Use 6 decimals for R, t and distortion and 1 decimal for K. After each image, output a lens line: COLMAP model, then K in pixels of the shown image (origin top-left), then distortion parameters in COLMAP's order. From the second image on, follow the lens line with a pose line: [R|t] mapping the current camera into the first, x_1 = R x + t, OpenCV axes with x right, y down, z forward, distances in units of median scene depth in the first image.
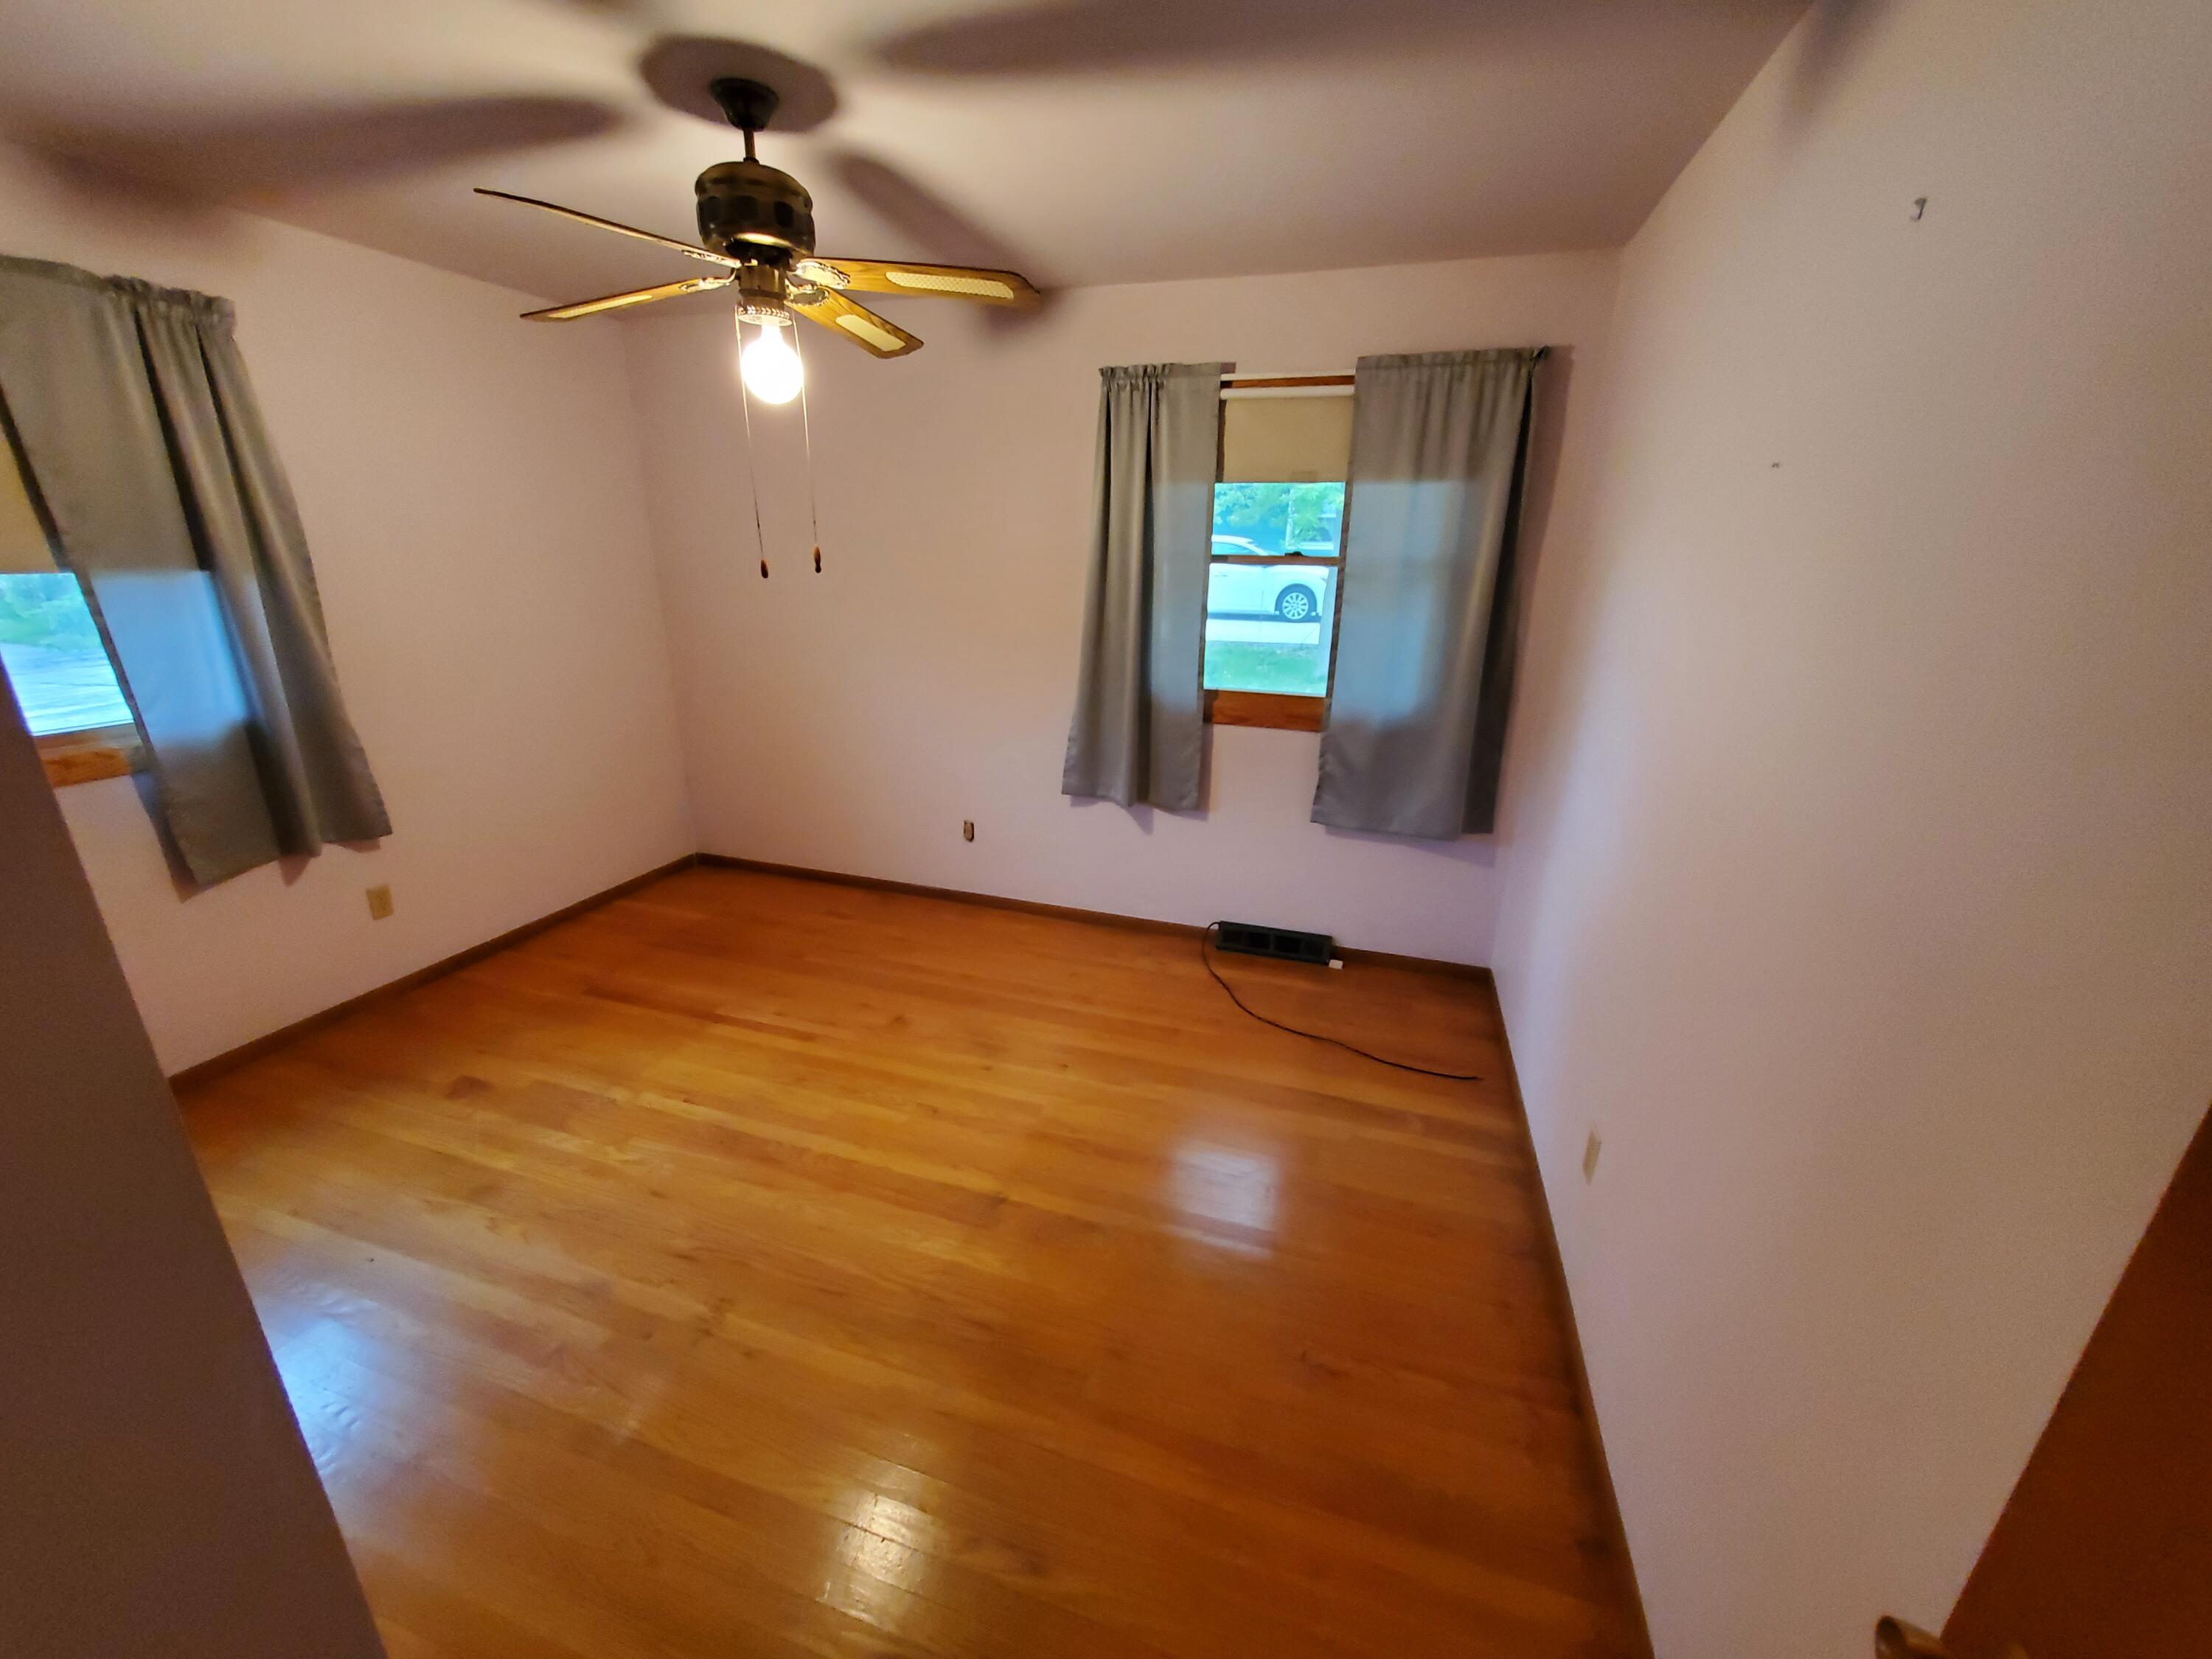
lens RADIAL K [[881.2, 0, 1093.2], [0, 881.2, 859.1], [0, 0, 1]] dist [0.001444, -0.001060]
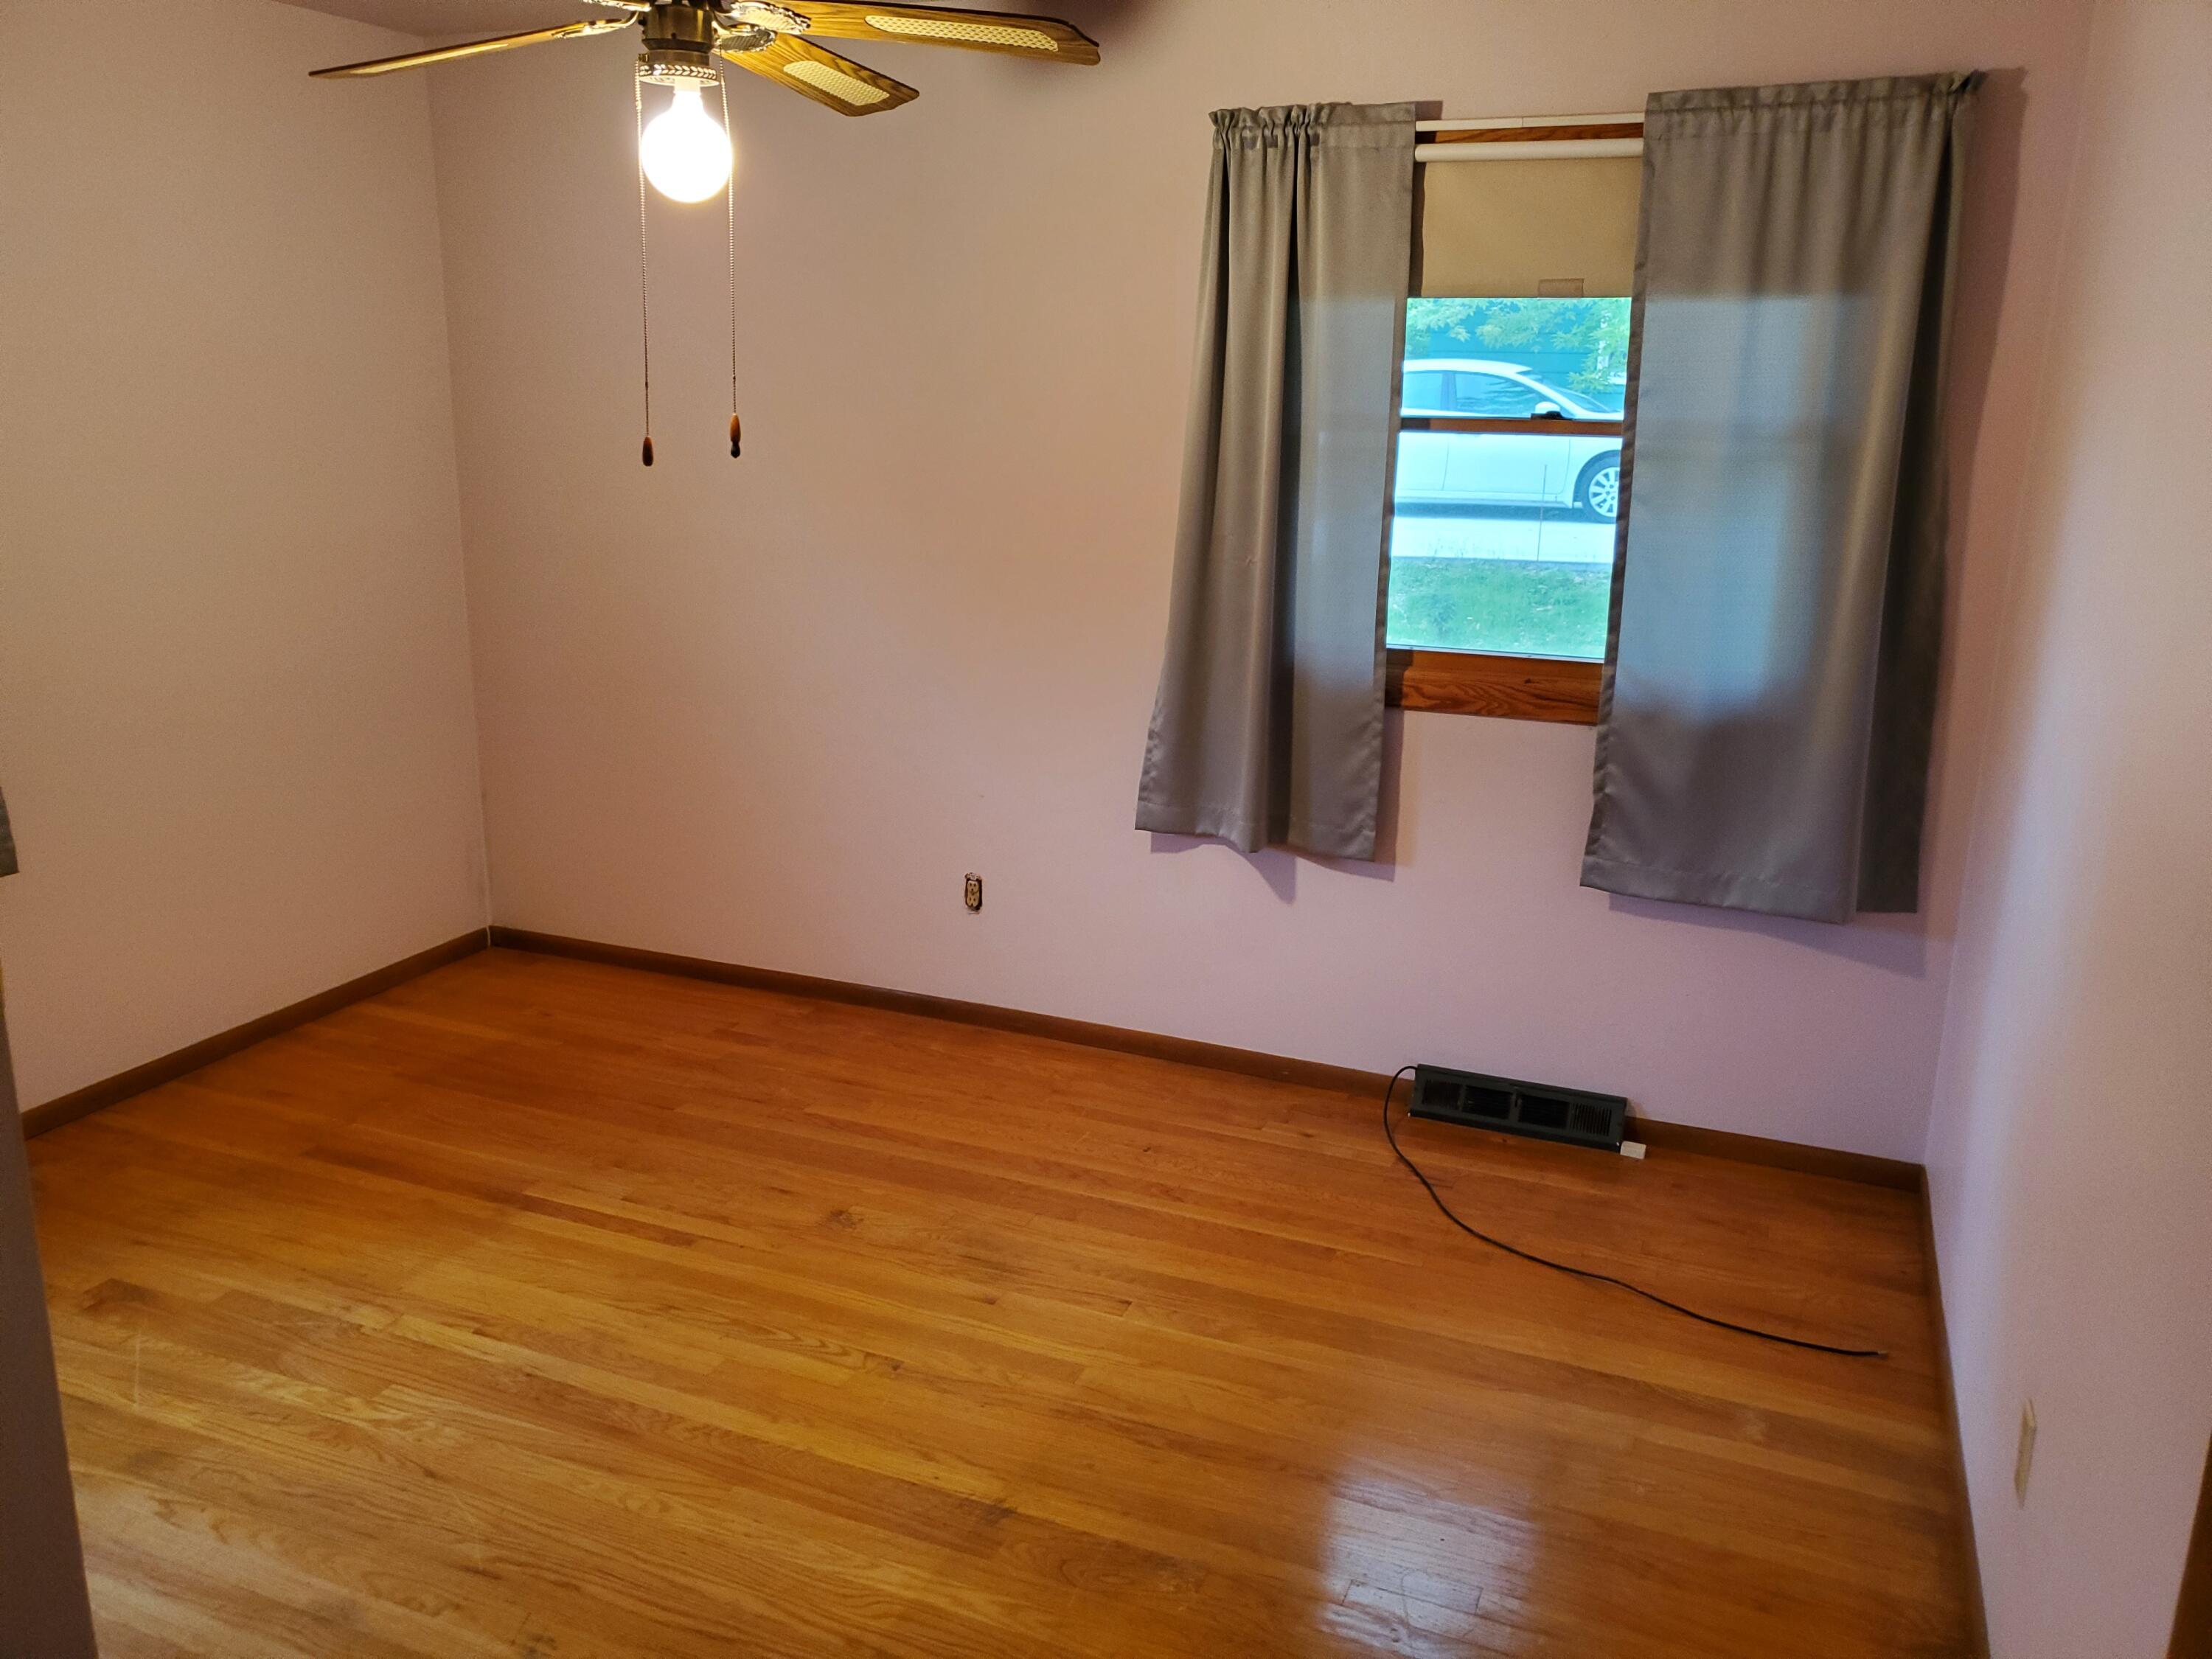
lens RADIAL K [[1751.1, 0, 1090.3], [0, 1751.1, 834.1], [0, 0, 1]] dist [0.028547, -0.022376]
pose [[0.996922, 0.017605, -0.076400, 0.026532], [-0.023927, 0.996293, -0.082633, 0.028612], [0.074662, 0.084207, 0.993647, -0.149509]]
